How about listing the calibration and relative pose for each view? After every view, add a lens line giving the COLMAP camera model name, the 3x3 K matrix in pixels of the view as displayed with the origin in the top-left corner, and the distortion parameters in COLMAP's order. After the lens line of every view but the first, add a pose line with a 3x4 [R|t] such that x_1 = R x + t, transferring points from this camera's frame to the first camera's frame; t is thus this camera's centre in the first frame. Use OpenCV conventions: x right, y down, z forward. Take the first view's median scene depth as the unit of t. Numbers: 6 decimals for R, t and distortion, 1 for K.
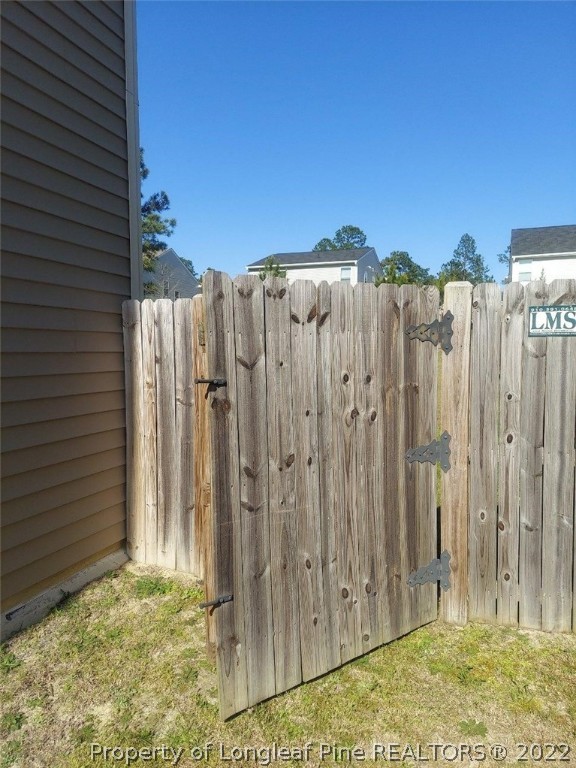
lens RADIAL K [[582.5, 0, 288.0], [0, 582.5, 384.0], [0, 0, 1]] dist [0.073817, -0.105138]
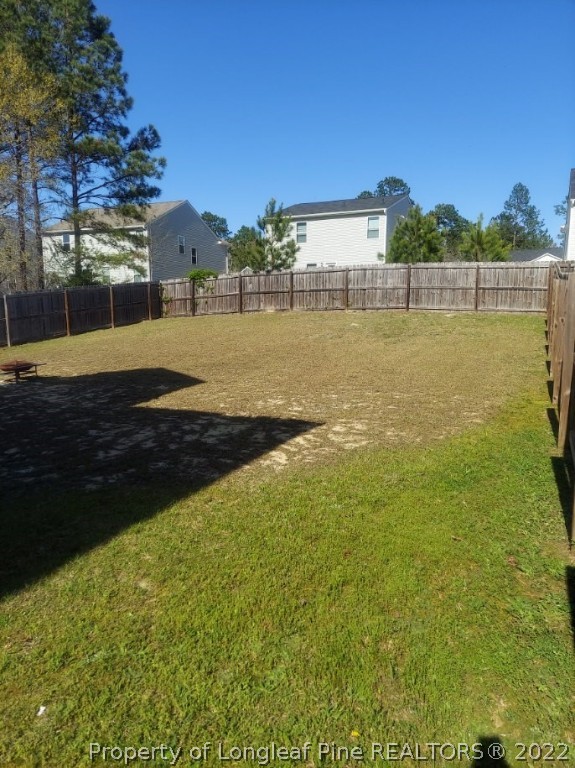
lens RADIAL K [[587.9, 0, 289.9], [0, 587.9, 407.1], [0, 0, 1]] dist [-0.003667, -0.005164]
pose [[0.997443, 0.012076, -0.070445, 0.035255], [-0.004928, 0.994897, 0.100772, -0.005249], [0.071302, -0.100167, 0.992412, 0.086976]]
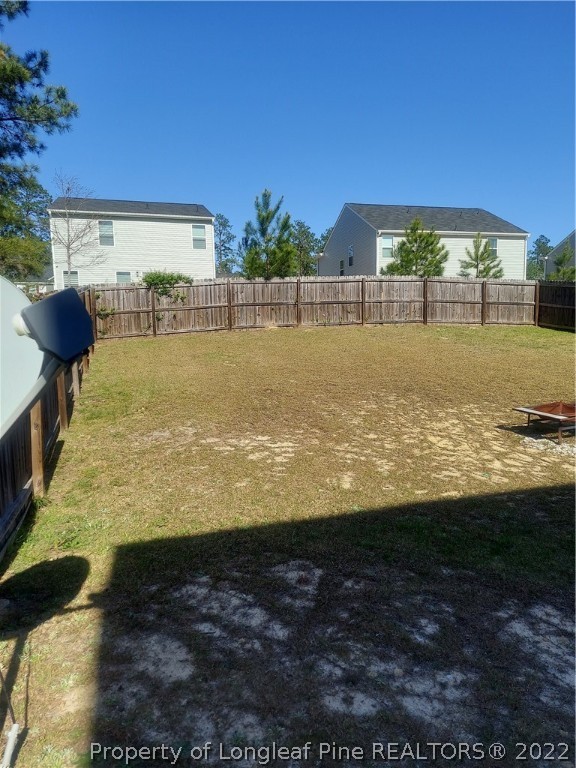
lens RADIAL K [[582.5, 0, 288.0], [0, 582.5, 384.0], [0, 0, 1]] dist [0.073817, -0.105138]
pose [[0.776972, -0.070142, 0.625615, -0.274731], [0.052406, 0.997531, 0.046755, -0.015524], [-0.627350, -0.003542, 0.778729, 0.276834]]
